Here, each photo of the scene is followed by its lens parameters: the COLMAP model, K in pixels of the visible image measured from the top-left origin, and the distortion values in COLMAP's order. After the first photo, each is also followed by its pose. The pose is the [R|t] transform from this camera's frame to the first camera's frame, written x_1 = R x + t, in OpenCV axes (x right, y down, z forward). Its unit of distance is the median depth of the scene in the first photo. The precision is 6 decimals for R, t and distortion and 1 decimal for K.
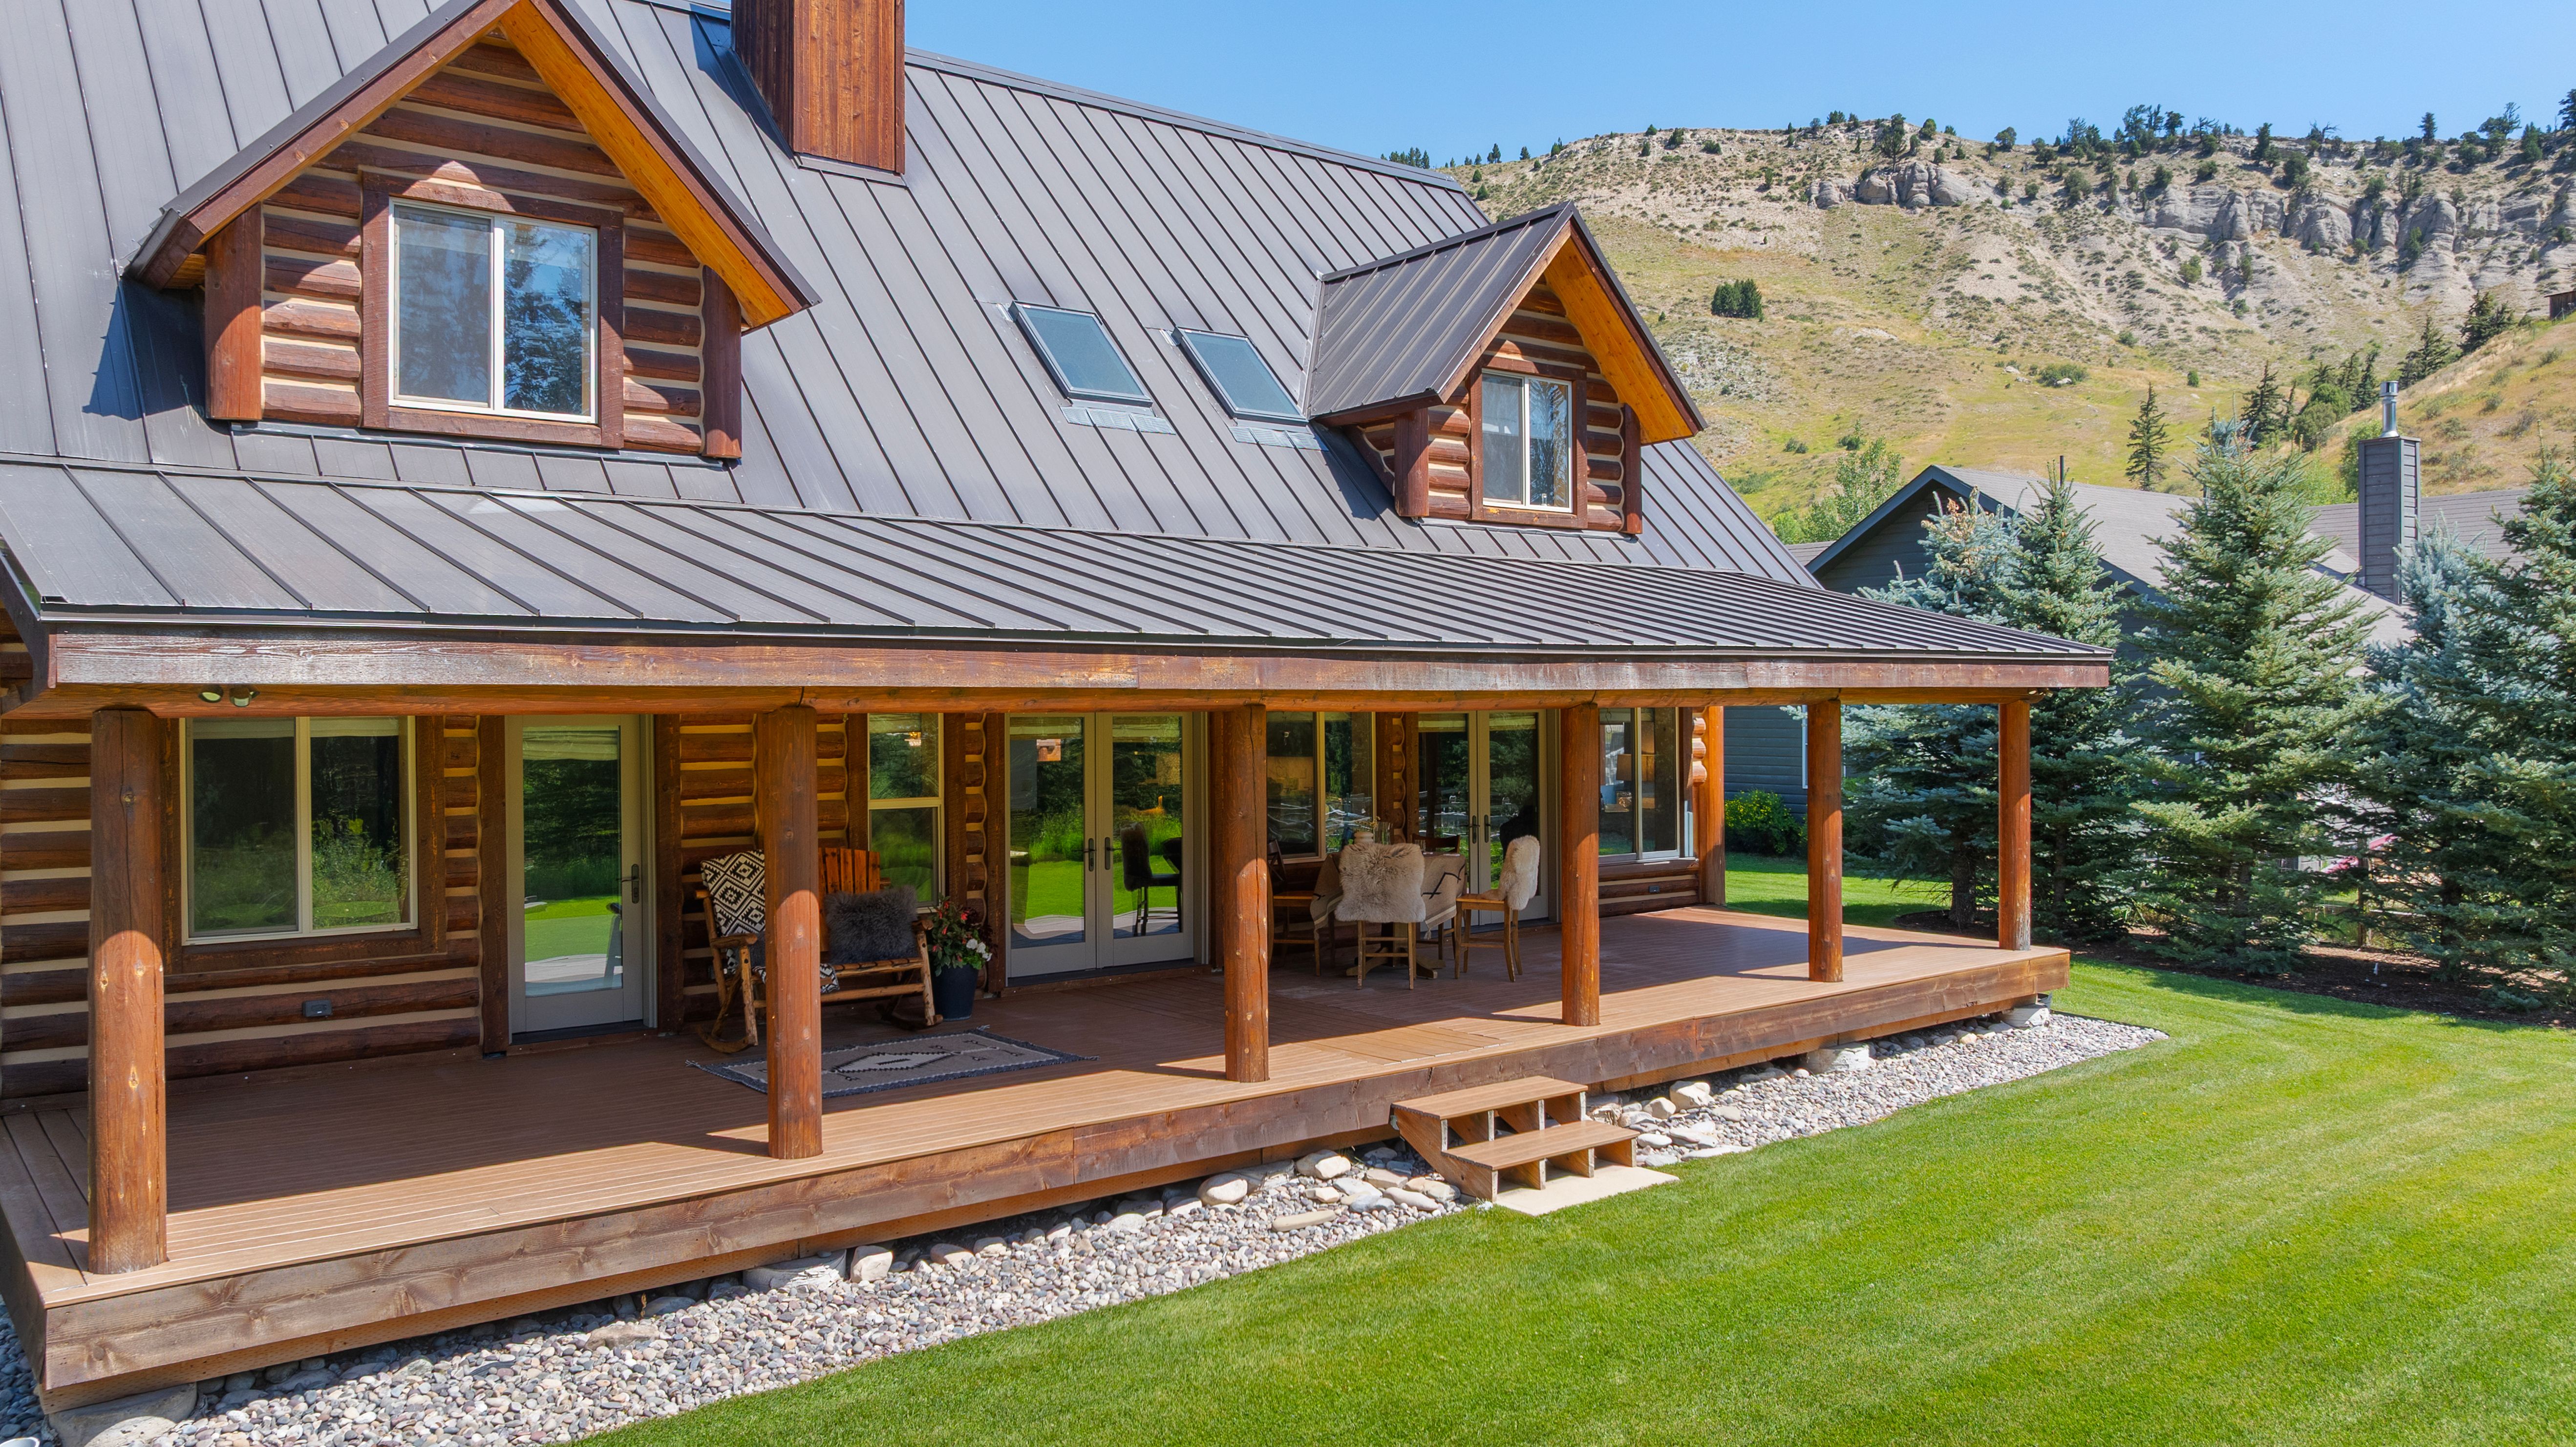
lens RADIAL K [[1783.9, 0, 1288.0], [0, 1783.9, 723.5], [0, 0, 1]] dist [-0.006874, -0.004428]
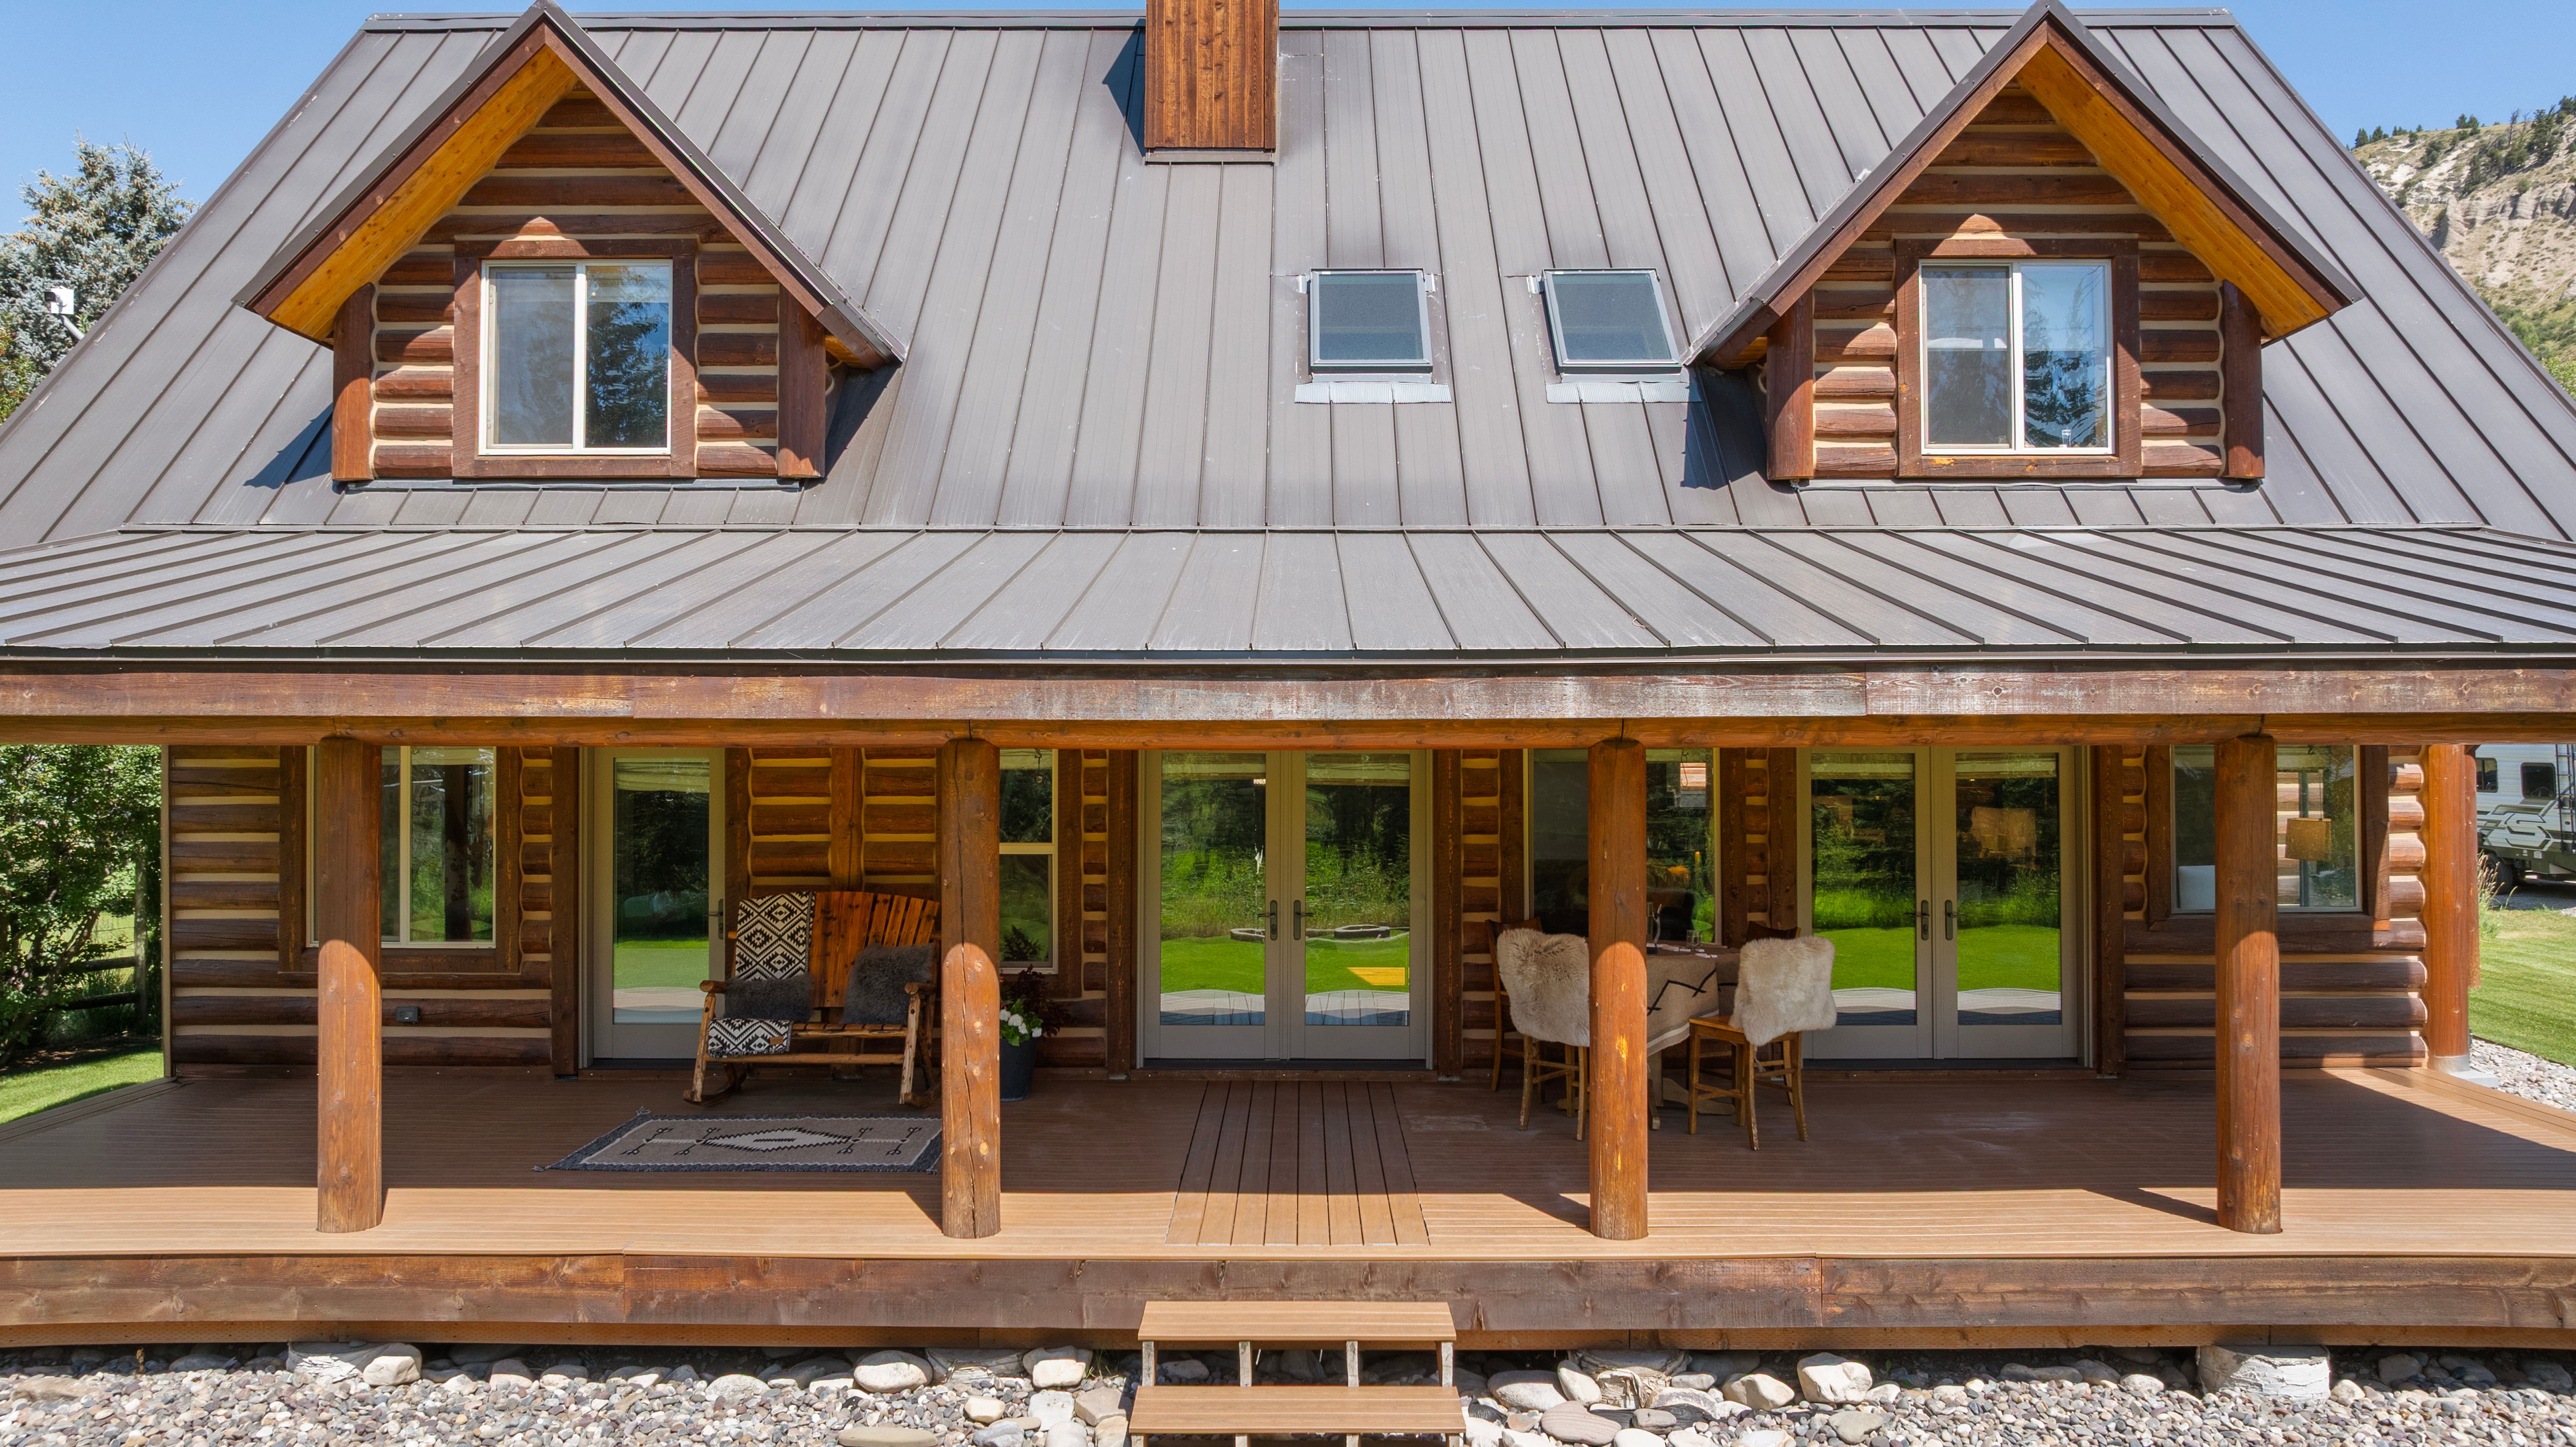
lens RADIAL K [[1783.9, 0, 1288.0], [0, 1783.9, 723.5], [0, 0, 1]] dist [-0.006874, -0.004428]
pose [[0.784202, -0.000916, -0.620505, 0.498736], [-0.010556, 0.999835, -0.014816, -0.006561], [0.620416, 0.018169, 0.784062, 0.433466]]
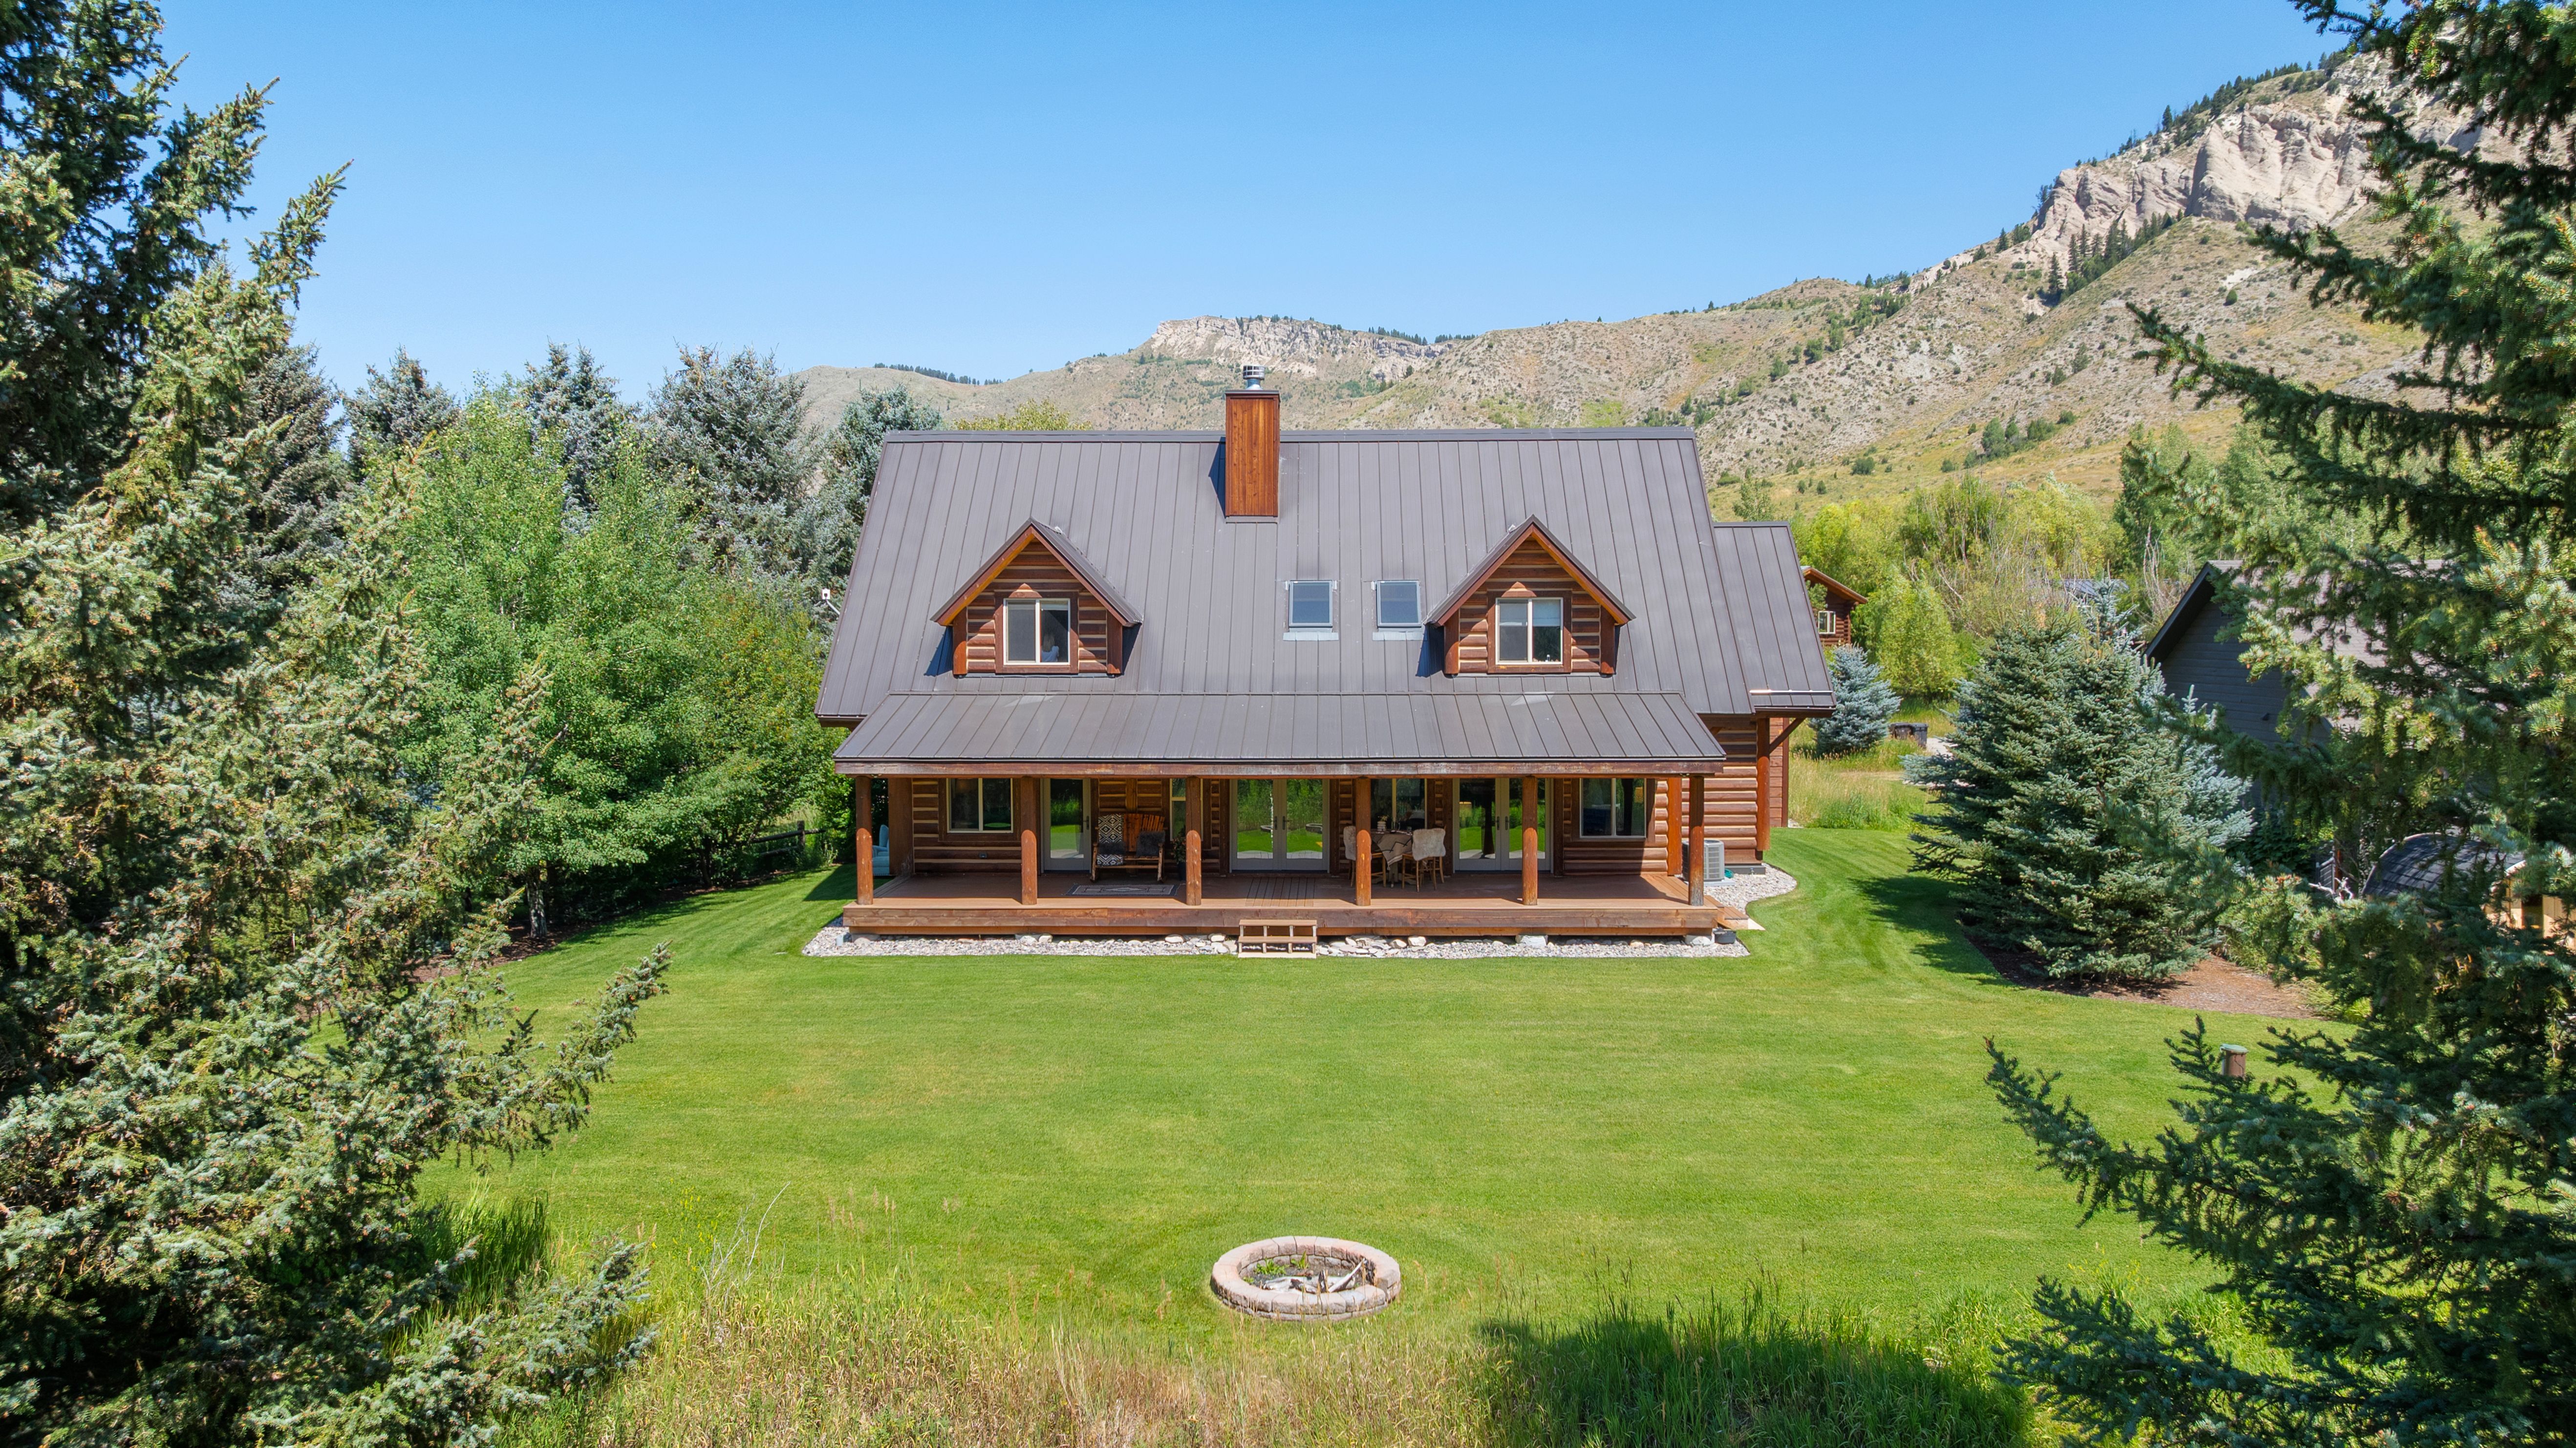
lens RADIAL K [[1783.7, 0, 1288.0], [0, 1783.7, 724.0], [0, 0, 1]] dist [-0.006874, -0.004428]
pose [[0.776484, 0.035135, -0.629156, 1.724536], [-0.010488, 0.999027, 0.042846, -0.199439], [0.630049, -0.026671, 0.776097, -1.041936]]
